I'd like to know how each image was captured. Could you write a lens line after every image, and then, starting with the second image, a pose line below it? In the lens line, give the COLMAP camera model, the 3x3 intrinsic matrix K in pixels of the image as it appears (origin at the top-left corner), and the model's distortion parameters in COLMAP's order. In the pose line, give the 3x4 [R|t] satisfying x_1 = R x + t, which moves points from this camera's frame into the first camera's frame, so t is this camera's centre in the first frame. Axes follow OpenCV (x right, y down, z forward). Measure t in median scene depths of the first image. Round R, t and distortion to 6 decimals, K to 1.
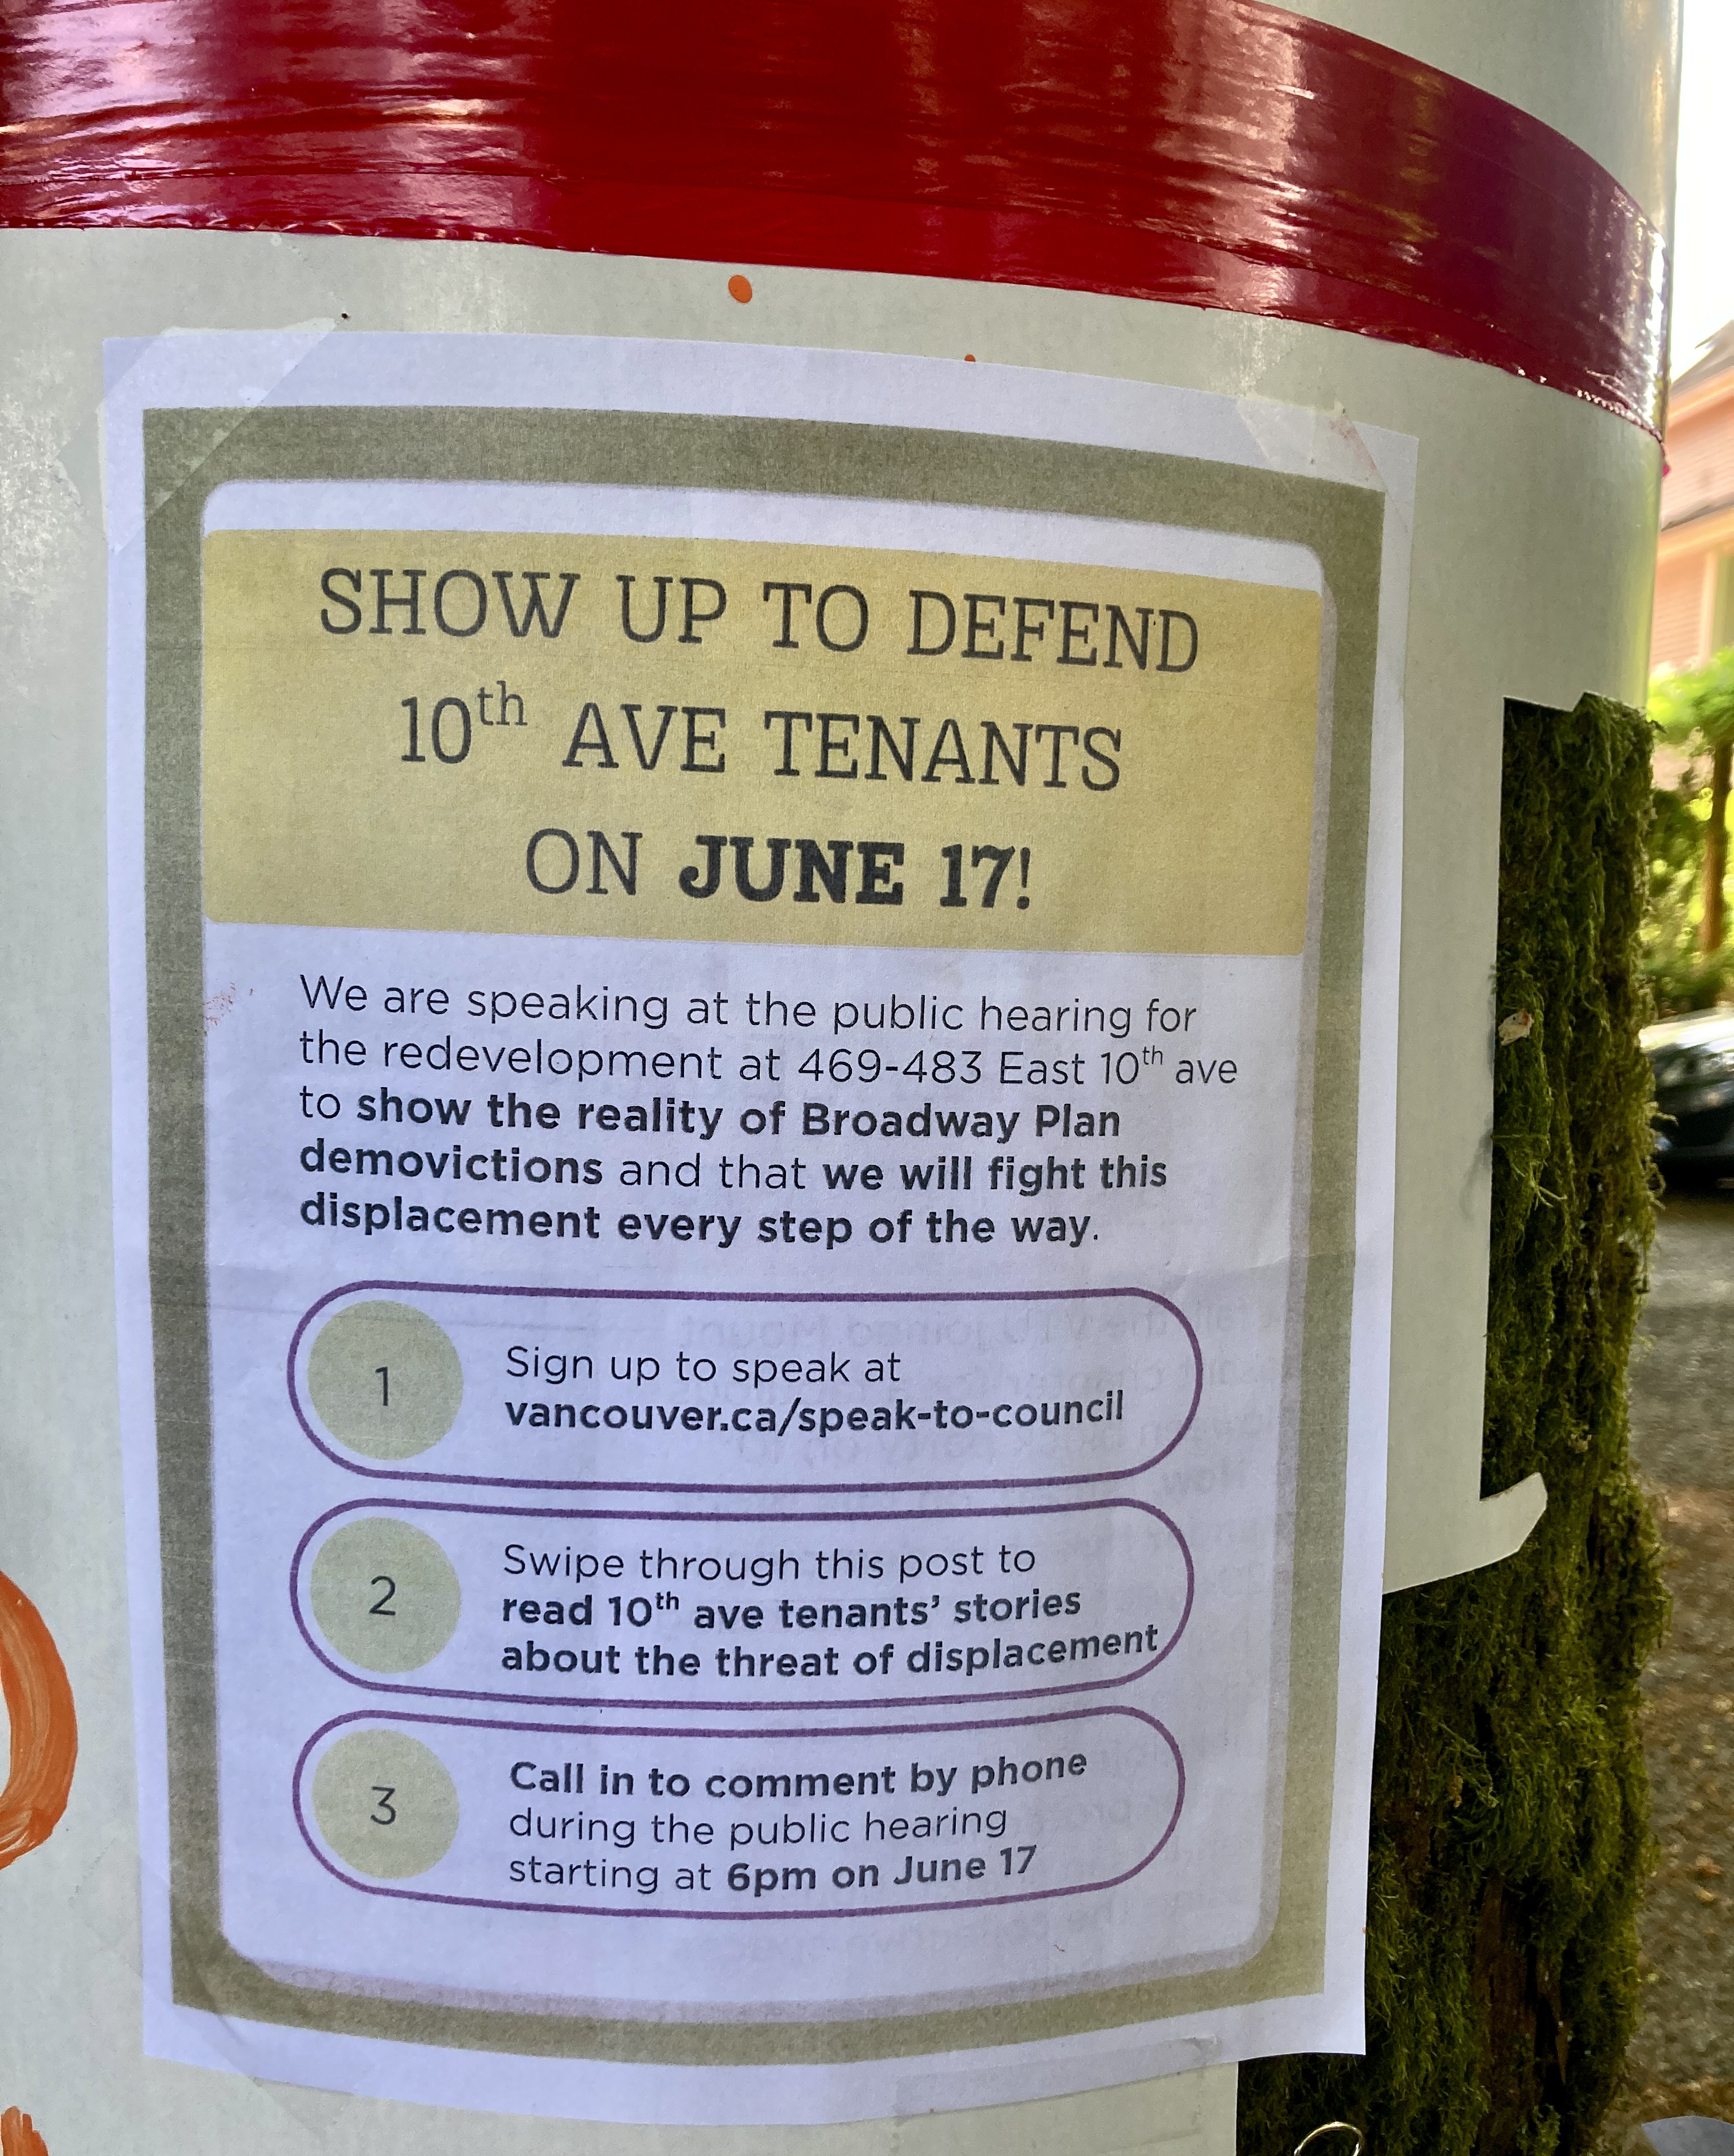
lens RADIAL K [[1883.5, 0, 867.6], [0, 1883.5, 1086.3], [0, 0, 1]] dist [0.007801, 0.000359]
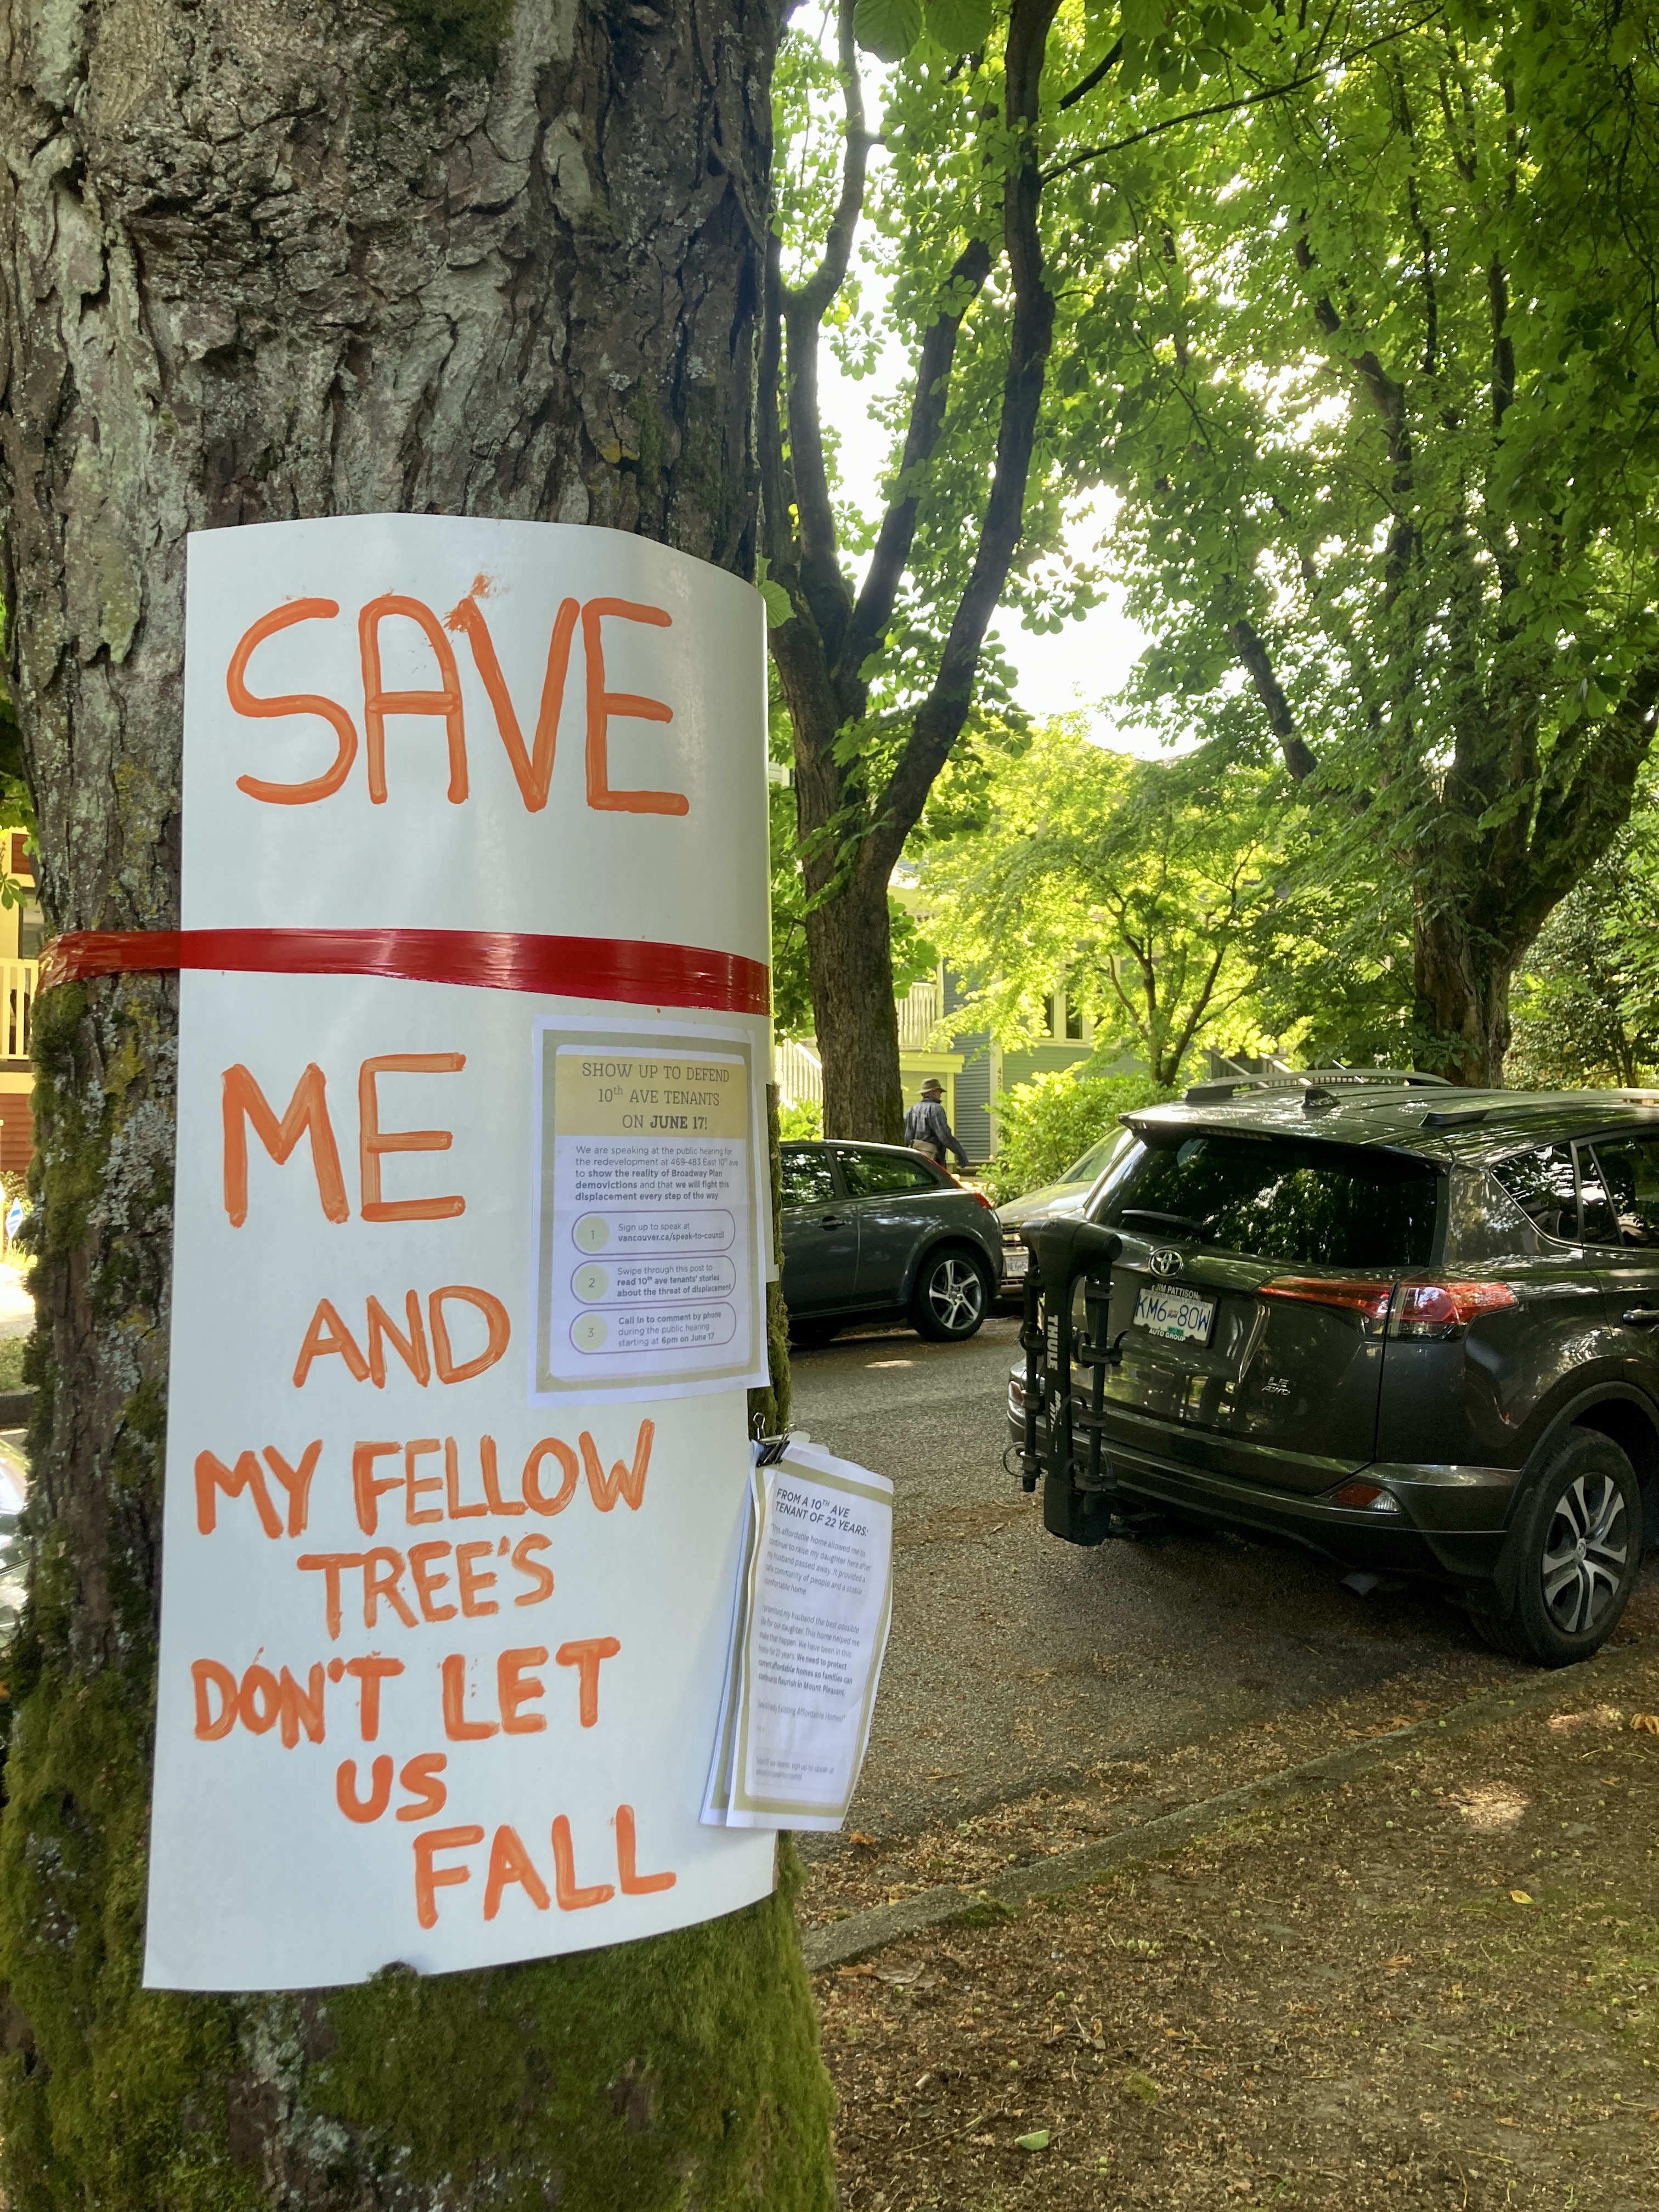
lens RADIAL K [[1805.4, 0, 829.4], [0, 1805.4, 1107.4], [0, 0, 1]] dist [-0.000058, 0.000007]
pose [[0.819435, -0.012066, 0.573045, -2.342781], [0.098658, 0.987826, -0.120278, 0.445277], [-0.564617, 0.155095, 0.810650, -2.999612]]
